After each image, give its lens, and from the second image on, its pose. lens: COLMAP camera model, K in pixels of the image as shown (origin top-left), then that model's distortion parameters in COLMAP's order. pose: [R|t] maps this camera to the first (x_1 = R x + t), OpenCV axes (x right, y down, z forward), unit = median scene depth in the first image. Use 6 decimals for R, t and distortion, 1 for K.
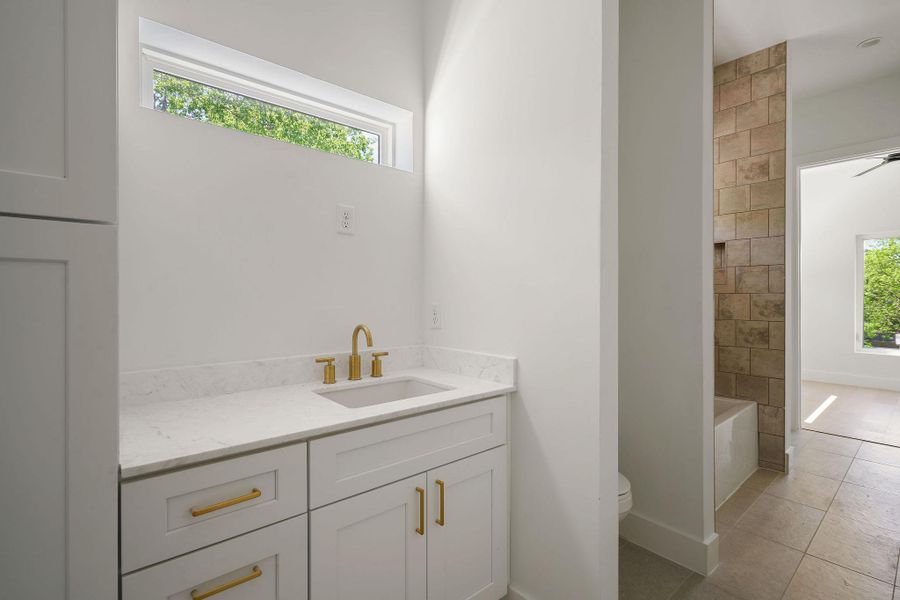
lens RADIAL K [[425.4, 0, 450.1], [0, 425.4, 308.8], [0, 0, 1]] dist [-0.001375, -0.000229]
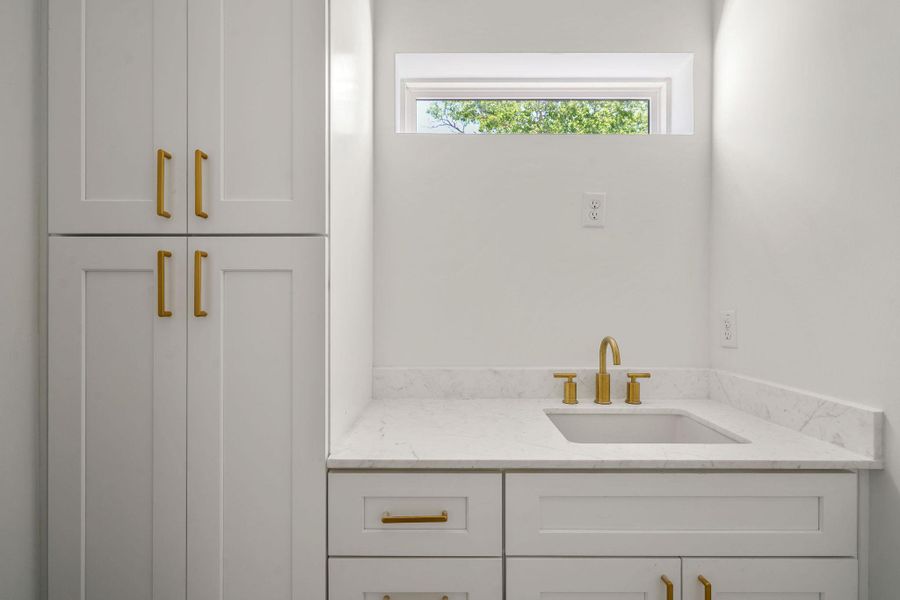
lens RADIAL K [[428.8, 0, 435.4], [0, 428.8, 306.2], [0, 0, 1]] dist [-0.000990, 0.000496]
pose [[0.752656, 0.006376, -0.658384, 0.080423], [-0.019518, 0.999730, -0.012632, -0.003392], [0.658125, 0.022358, 0.752577, 0.175750]]
